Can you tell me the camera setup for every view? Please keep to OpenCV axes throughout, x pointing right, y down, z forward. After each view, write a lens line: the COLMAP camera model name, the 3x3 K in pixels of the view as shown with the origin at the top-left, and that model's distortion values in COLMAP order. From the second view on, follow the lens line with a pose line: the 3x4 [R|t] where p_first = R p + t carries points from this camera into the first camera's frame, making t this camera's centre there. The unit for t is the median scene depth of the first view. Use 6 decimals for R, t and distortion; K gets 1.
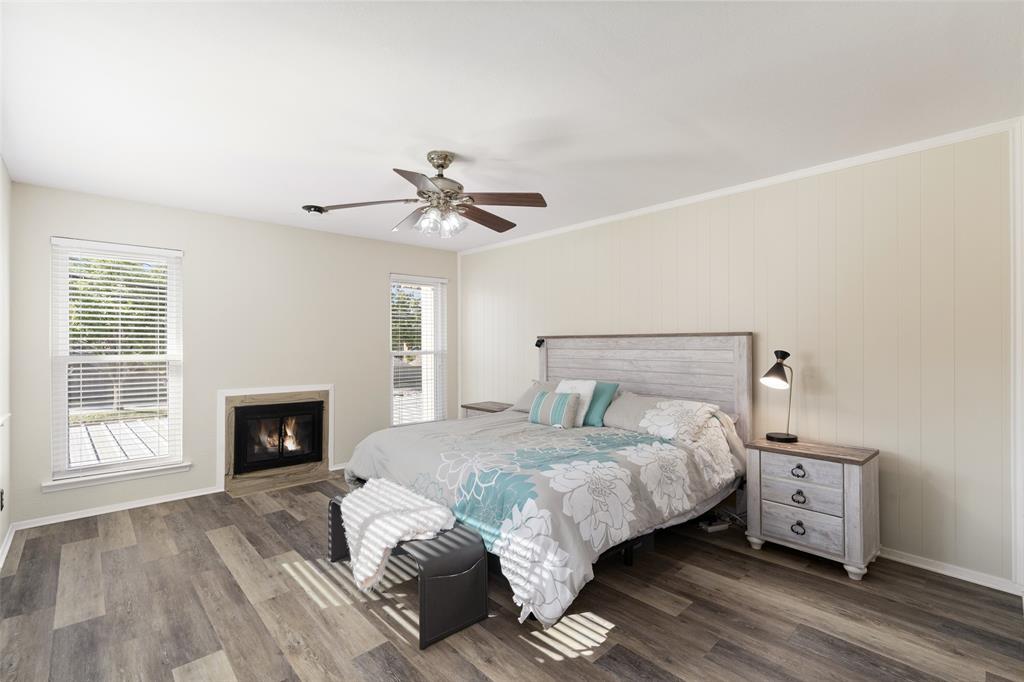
lens RADIAL K [[466.9, 0, 513.5], [0, 466.9, 339.9], [0, 0, 1]] dist [-0.007675, 0.003018]
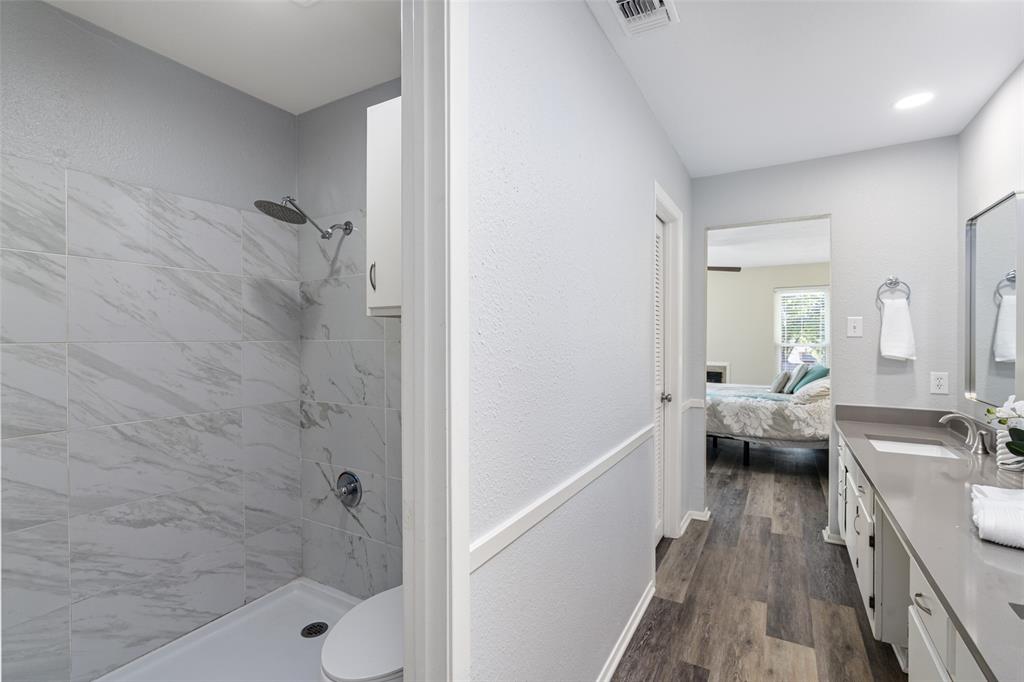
lens RADIAL K [[466.9, 0, 512.1], [0, 466.9, 341.7], [0, 0, 1]] dist [-0.007675, 0.003018]
pose [[0.296390, 0.005124, -0.955053, 3.235416], [0.011026, 0.999901, 0.008786, 0.003145], [0.955003, -0.013135, 0.296304, -0.645702]]
